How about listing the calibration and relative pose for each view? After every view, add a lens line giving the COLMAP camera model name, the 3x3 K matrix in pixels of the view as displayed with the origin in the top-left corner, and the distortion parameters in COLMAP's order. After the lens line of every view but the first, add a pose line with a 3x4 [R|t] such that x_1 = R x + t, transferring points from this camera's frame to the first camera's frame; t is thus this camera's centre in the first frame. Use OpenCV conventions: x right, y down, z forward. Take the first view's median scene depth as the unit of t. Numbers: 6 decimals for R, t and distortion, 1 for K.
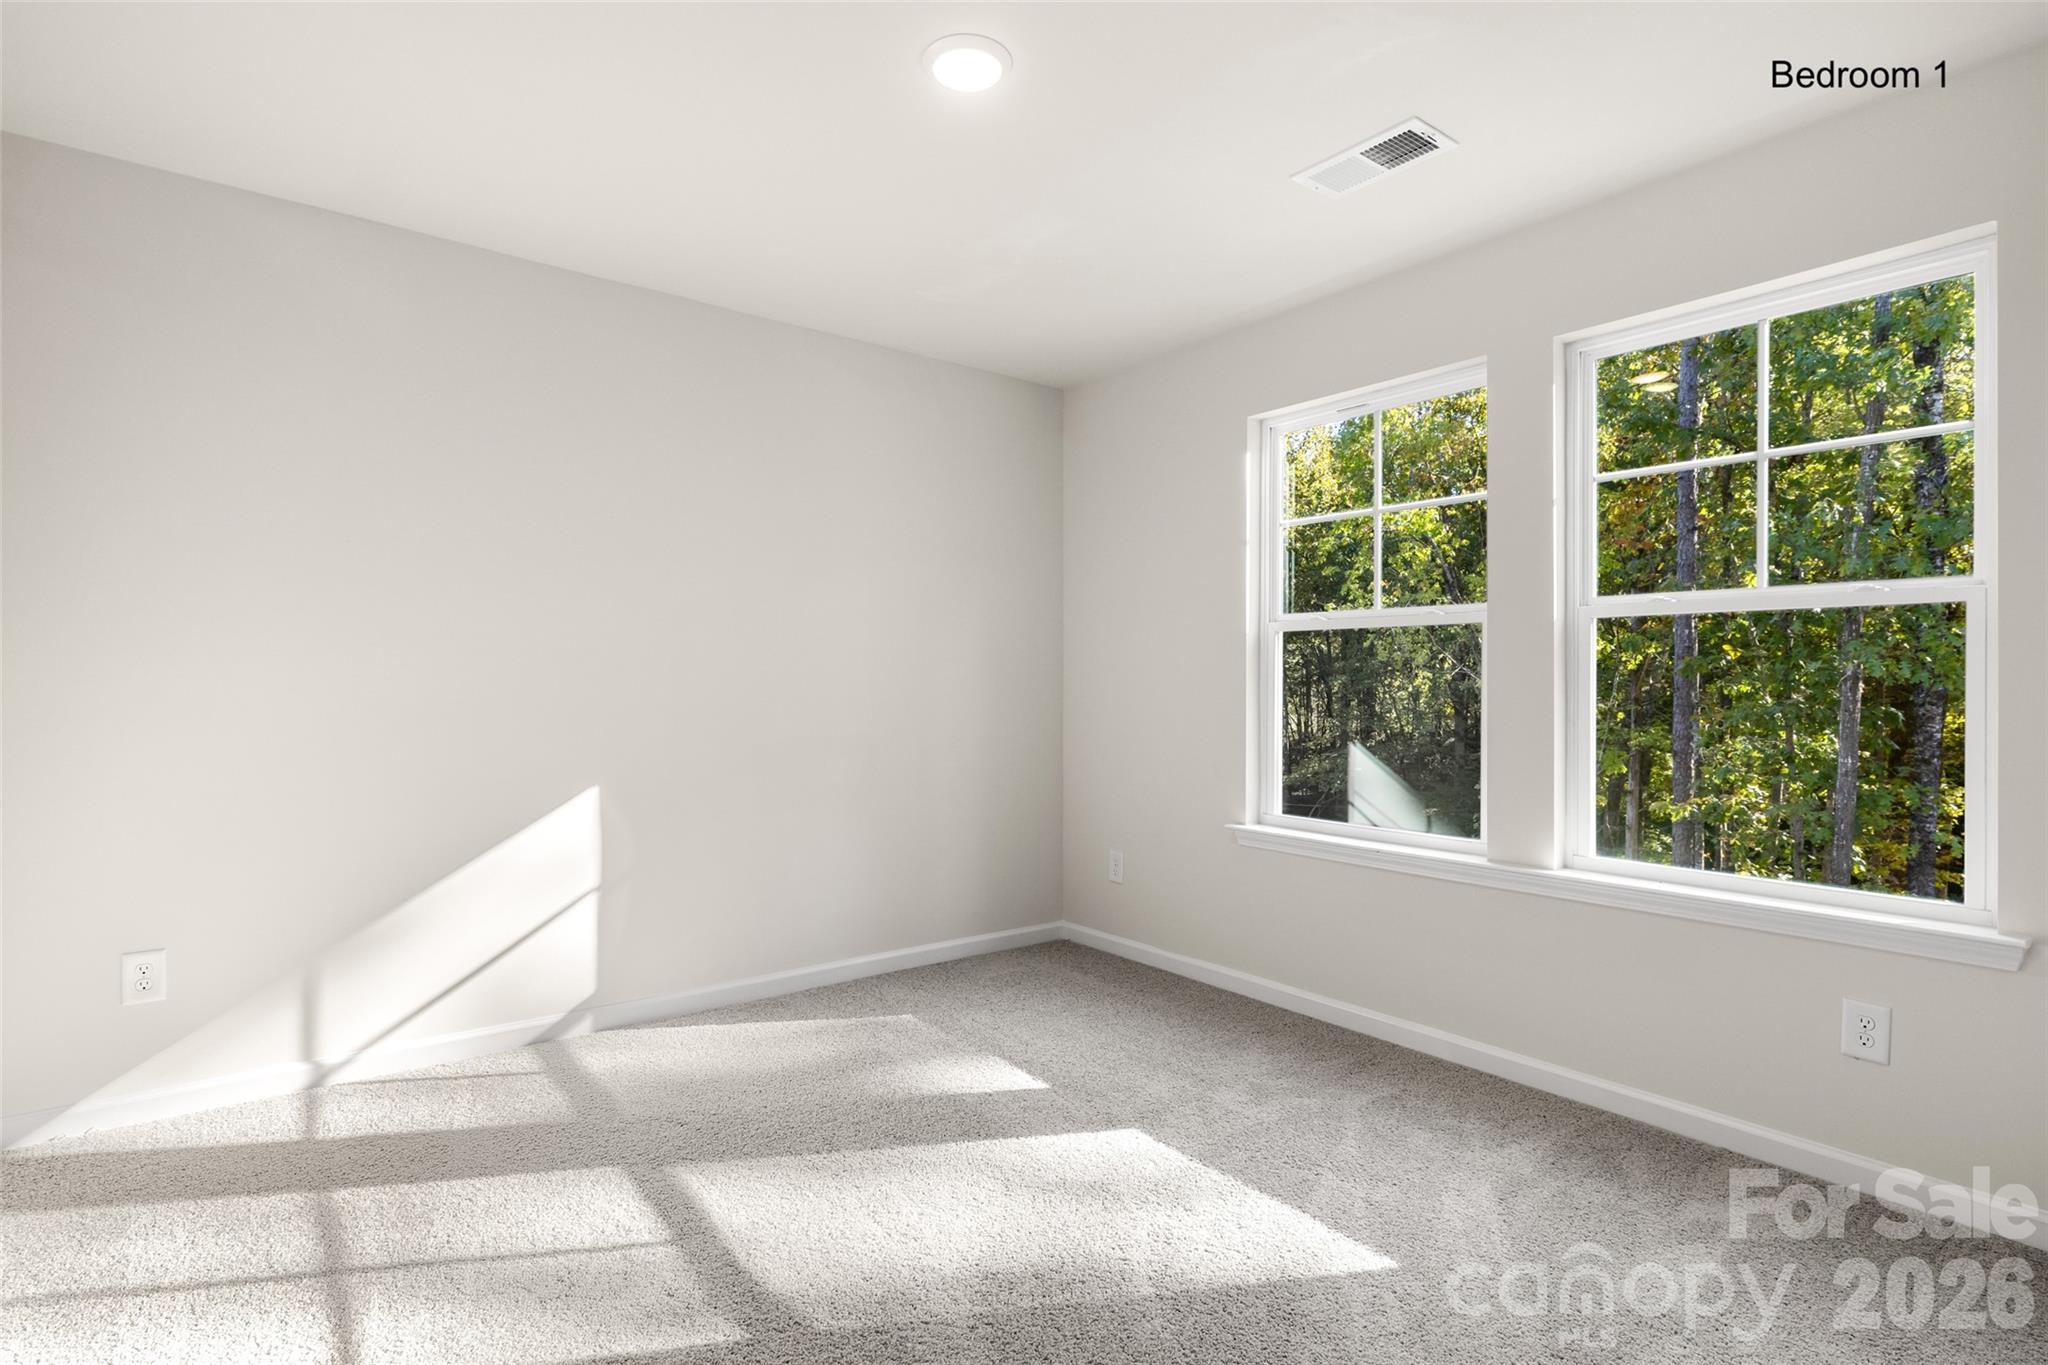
lens RADIAL K [[987.3, 0, 1011.3], [0, 987.3, 682.3], [0, 0, 1]] dist [0.002617, 0.000965]
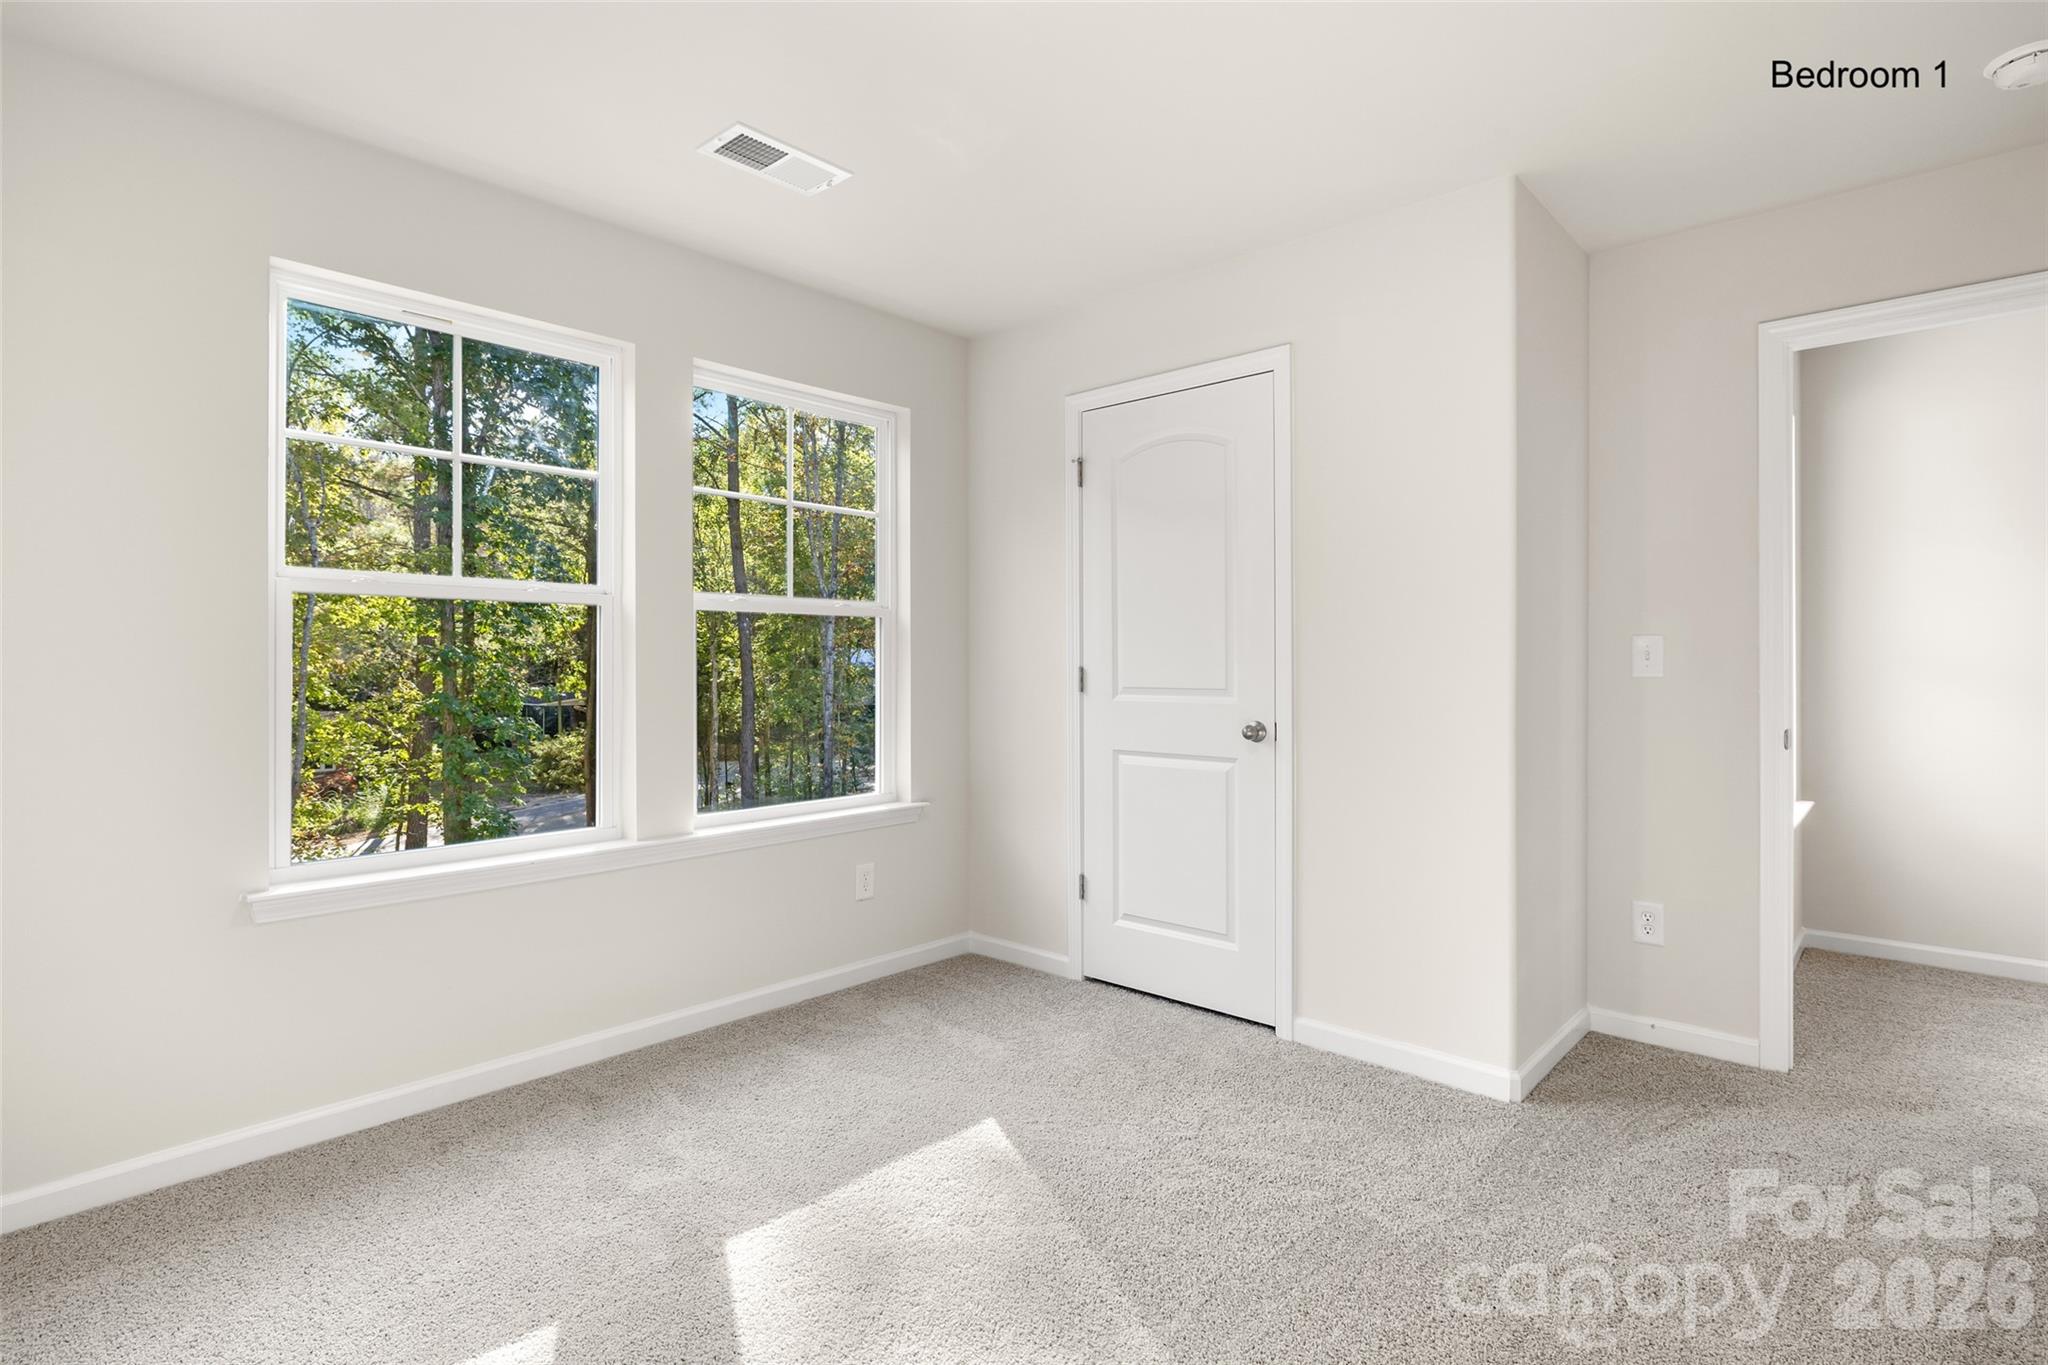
lens RADIAL K [[991.1, 0, 1020.0], [0, 991.1, 660.6], [0, 0, 1]] dist [0.001629, 0.000063]
pose [[-0.150093, 0.000915, 0.988671, -0.621150], [0.003980, 0.999992, -0.000321, -0.002800], [-0.988664, 0.003887, -0.150096, 0.808734]]
